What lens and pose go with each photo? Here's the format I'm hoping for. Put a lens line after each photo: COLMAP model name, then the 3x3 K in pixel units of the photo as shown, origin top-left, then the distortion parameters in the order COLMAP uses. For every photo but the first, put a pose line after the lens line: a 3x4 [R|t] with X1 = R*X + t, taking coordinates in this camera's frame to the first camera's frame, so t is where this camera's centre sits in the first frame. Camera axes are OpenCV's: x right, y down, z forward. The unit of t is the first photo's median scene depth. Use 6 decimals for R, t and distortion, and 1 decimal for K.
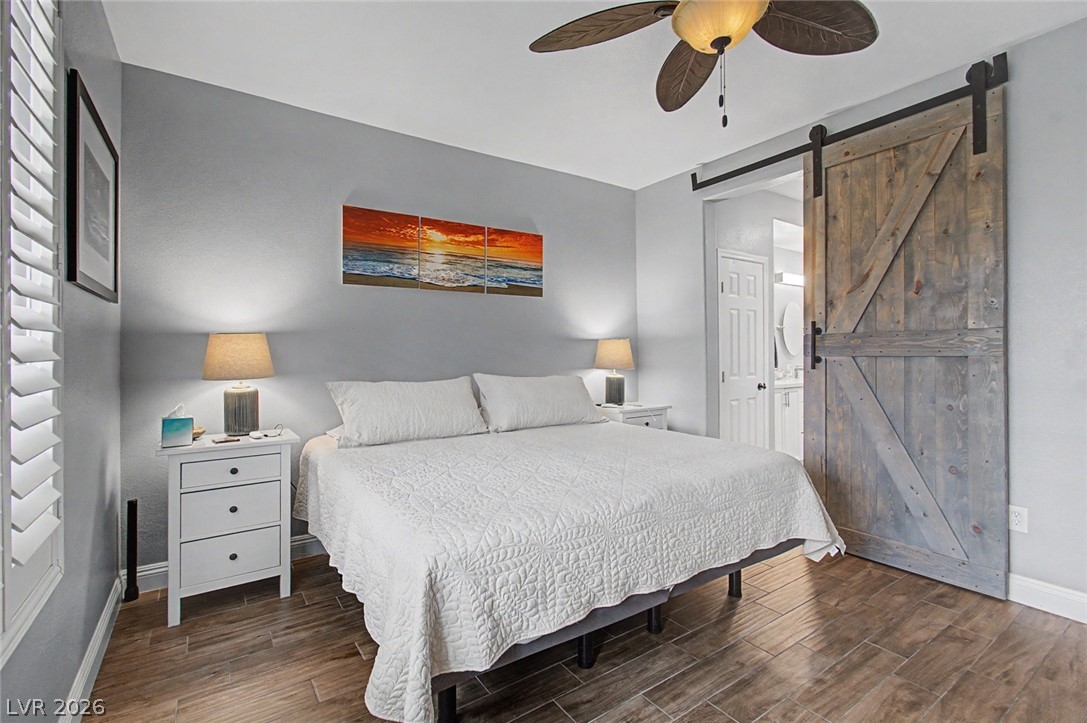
lens RADIAL K [[488.0, 0, 526.8], [0, 488.0, 341.9], [0, 0, 1]] dist [-0.024834, 0.004798]
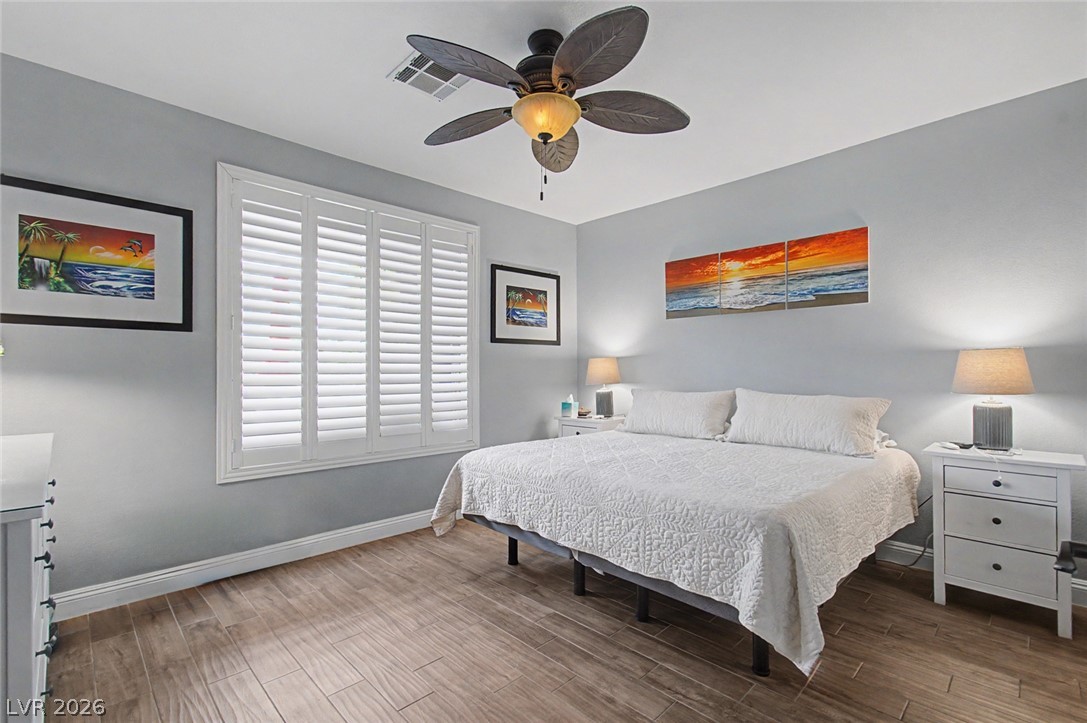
lens RADIAL K [[488.0, 0, 550.4], [0, 488.0, 361.9], [0, 0, 1]] dist [-0.024834, 0.004798]
pose [[0.201564, -0.011501, -0.979408, 0.787503], [0.015807, 0.999839, -0.008488, 0.006876], [0.979348, -0.013770, 0.201714, 0.343585]]
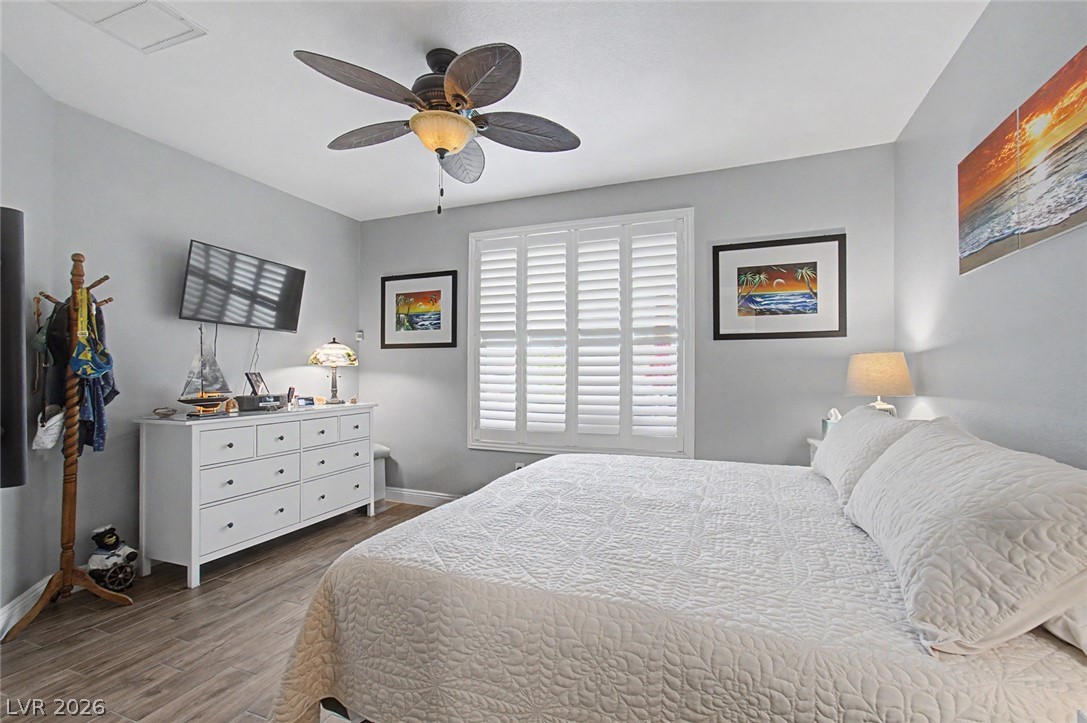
lens RADIAL K [[488.0, 0, 550.5], [0, 488.0, 371.0], [0, 0, 1]] dist [-0.024834, 0.004798]
pose [[-0.805313, -0.001227, -0.592849, 0.455006], [0.010388, 0.999815, -0.016179, 0.022889], [0.592759, -0.019188, -0.805151, 1.045567]]
